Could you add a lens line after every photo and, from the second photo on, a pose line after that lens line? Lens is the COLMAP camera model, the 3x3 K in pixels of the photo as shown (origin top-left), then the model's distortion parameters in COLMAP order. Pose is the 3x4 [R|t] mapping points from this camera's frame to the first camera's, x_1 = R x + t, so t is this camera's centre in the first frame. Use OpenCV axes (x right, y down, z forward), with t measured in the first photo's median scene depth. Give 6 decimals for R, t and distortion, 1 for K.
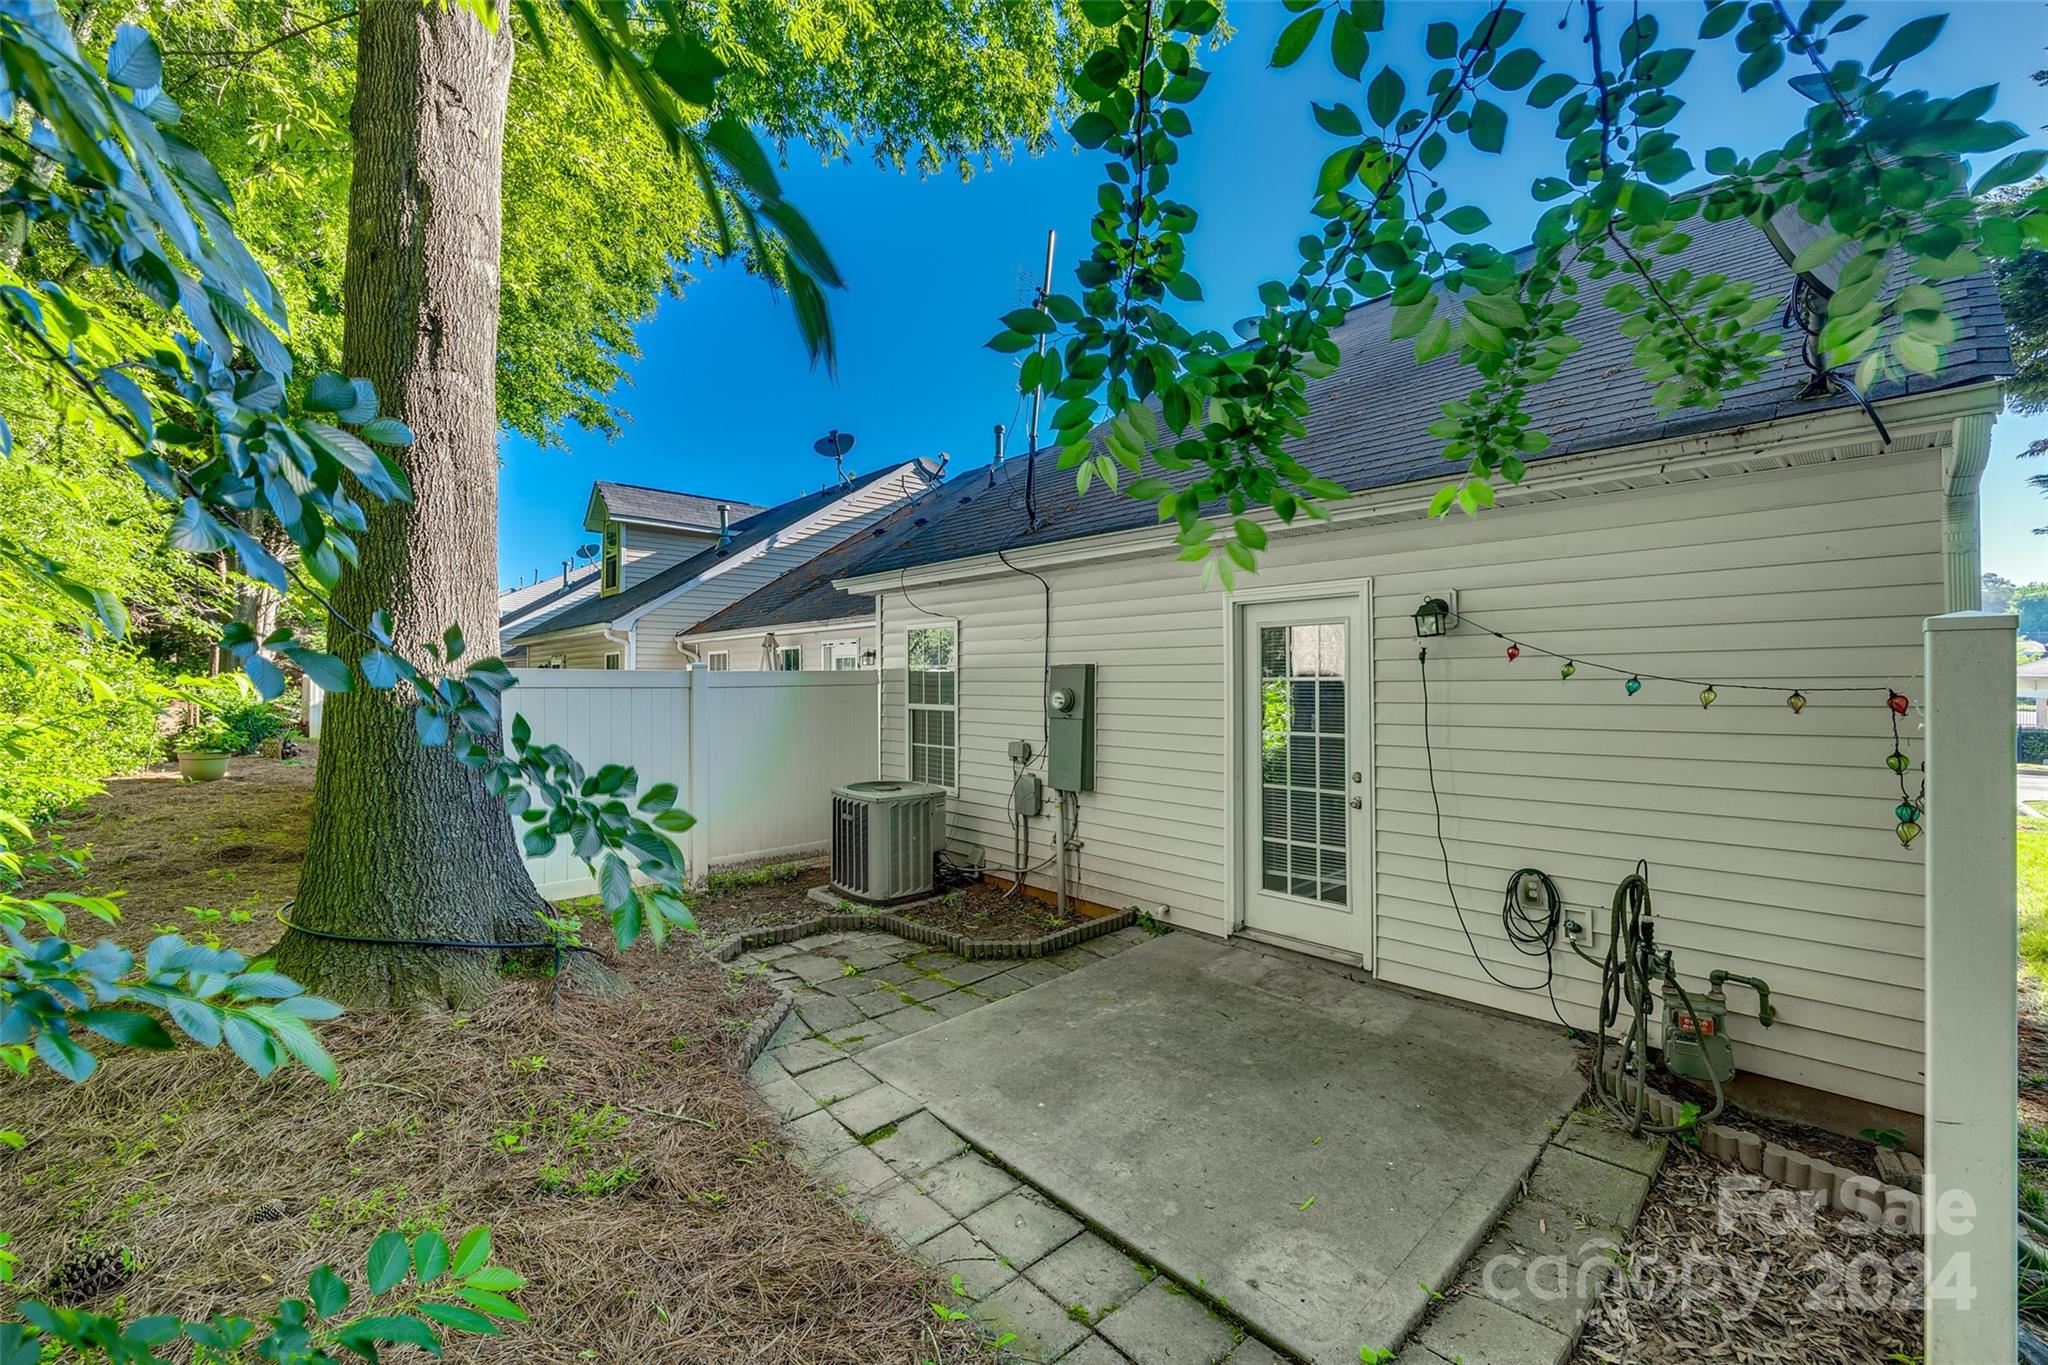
lens RADIAL K [[829.8, 0, 1026.3], [0, 829.8, 681.6], [0, 0, 1]] dist [0.001403, 0.000108]
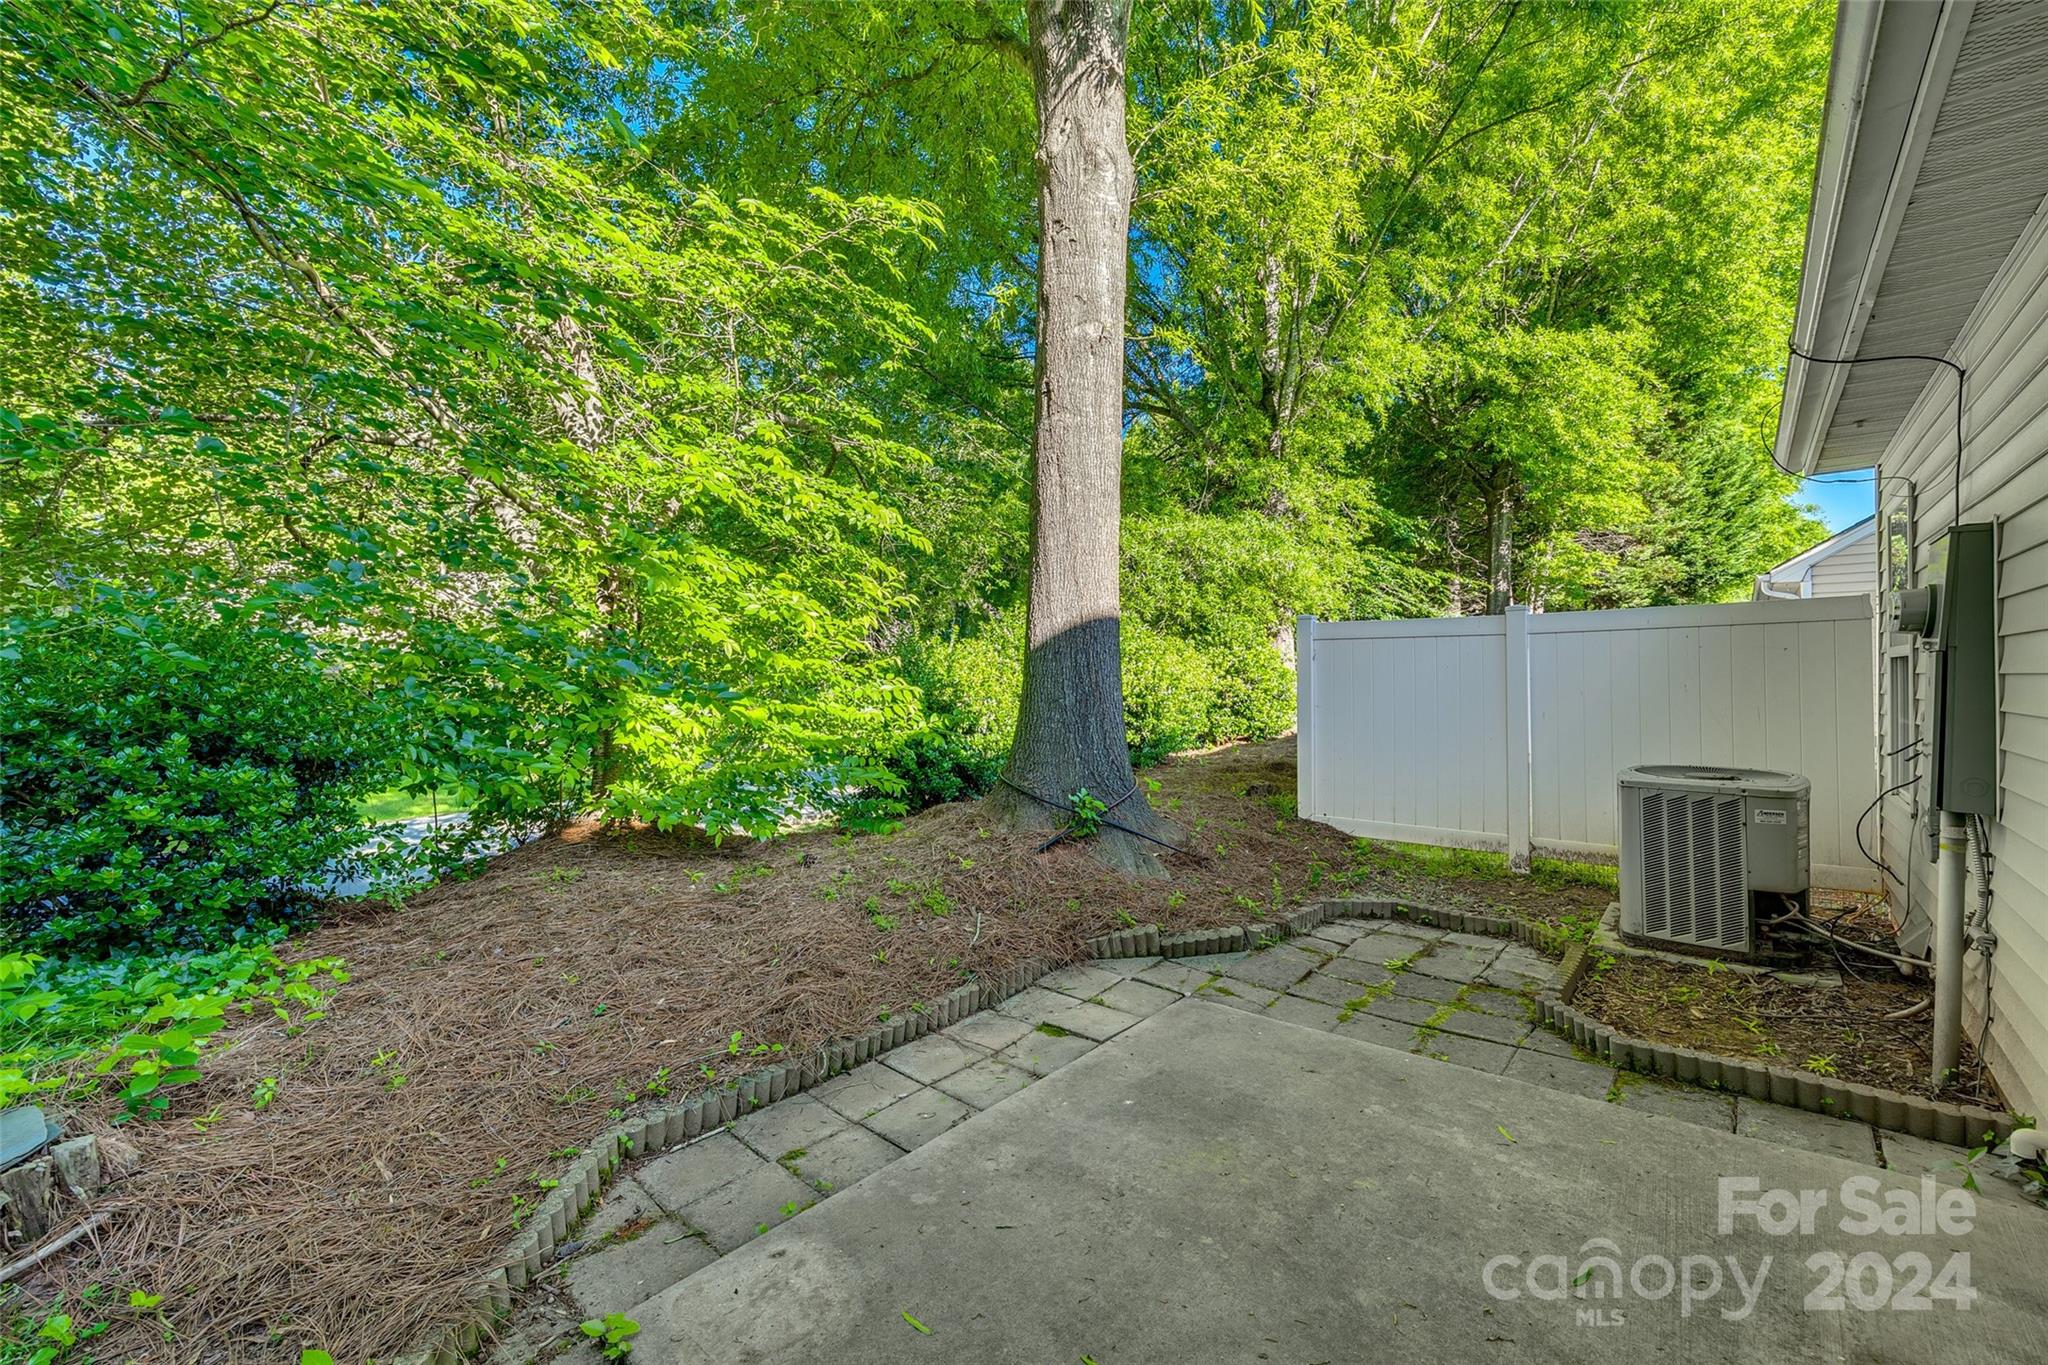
lens RADIAL K [[822.3, 0, 1026.3], [0, 822.3, 676.8], [0, 0, 1]] dist [-0.004379, -0.000185]
pose [[0.103777, 0.000314, -0.994601, 0.567228], [0.002289, 0.999997, 0.000555, 0.072513], [0.994598, -0.002334, 0.103776, 0.588962]]
